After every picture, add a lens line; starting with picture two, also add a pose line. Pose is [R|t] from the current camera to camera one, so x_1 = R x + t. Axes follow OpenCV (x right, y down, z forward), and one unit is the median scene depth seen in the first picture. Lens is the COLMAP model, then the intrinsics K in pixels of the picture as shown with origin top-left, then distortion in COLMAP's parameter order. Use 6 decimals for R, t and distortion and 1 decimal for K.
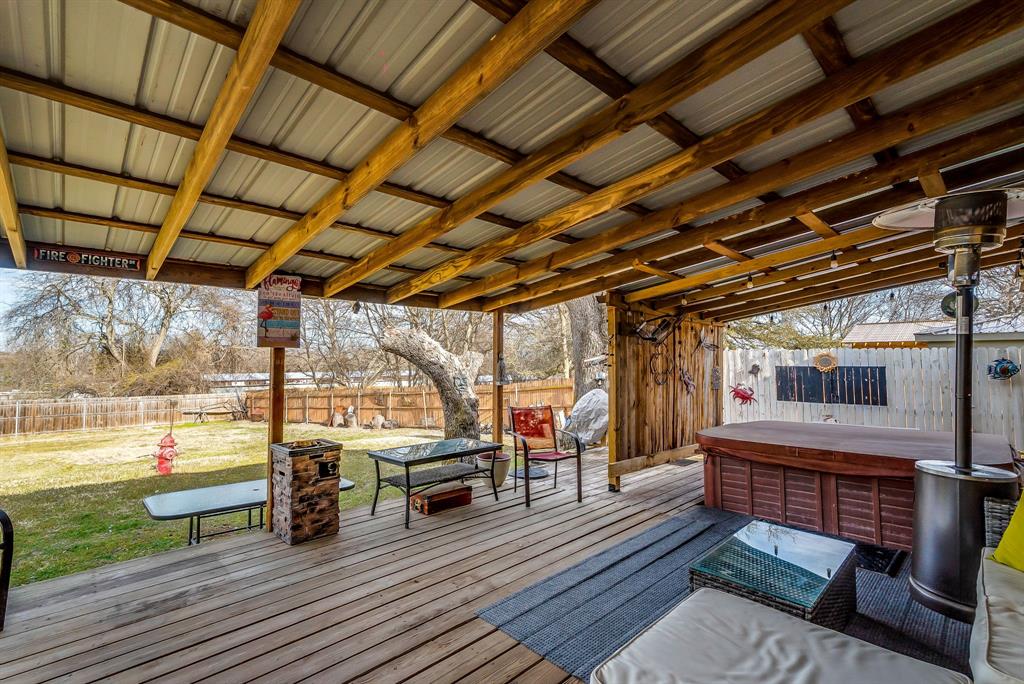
lens RADIAL K [[461.4, 0, 512.0], [0, 461.4, 342.0], [0, 0, 1]] dist [-0.000833, -0.000328]
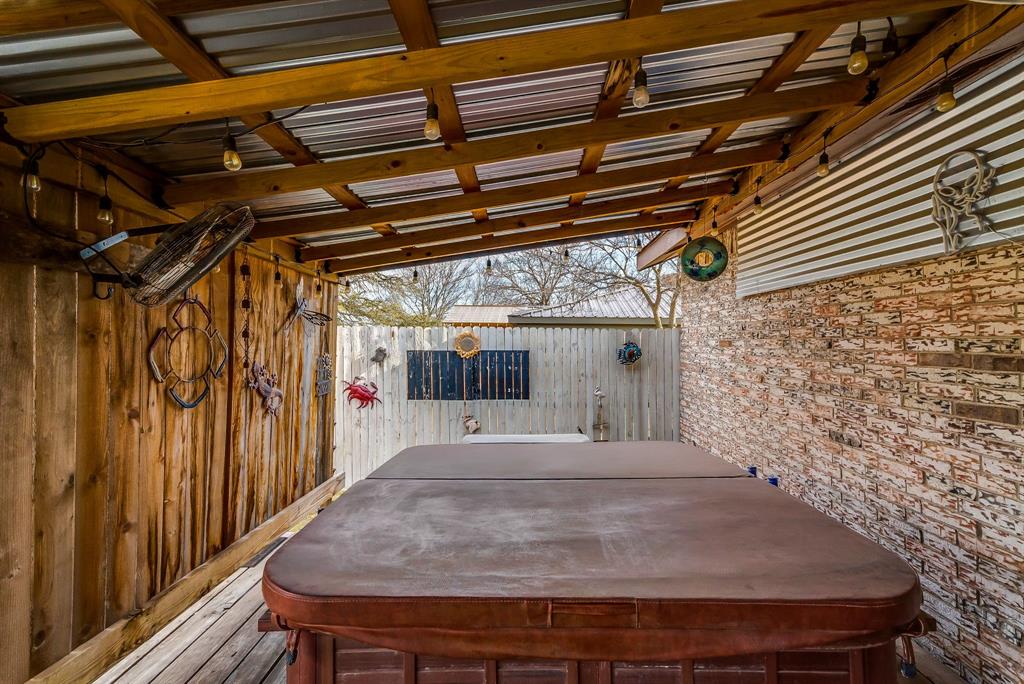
lens RADIAL K [[518.6, 0, 512.0], [0, 518.6, 342.0], [0, 0, 1]] dist [0.018590, 0.000350]
pose [[0.720499, 0.002002, 0.693453, 0.171302], [-0.034286, 0.998876, 0.032740, 0.010435], [-0.692608, -0.047364, 0.719758, 0.394164]]
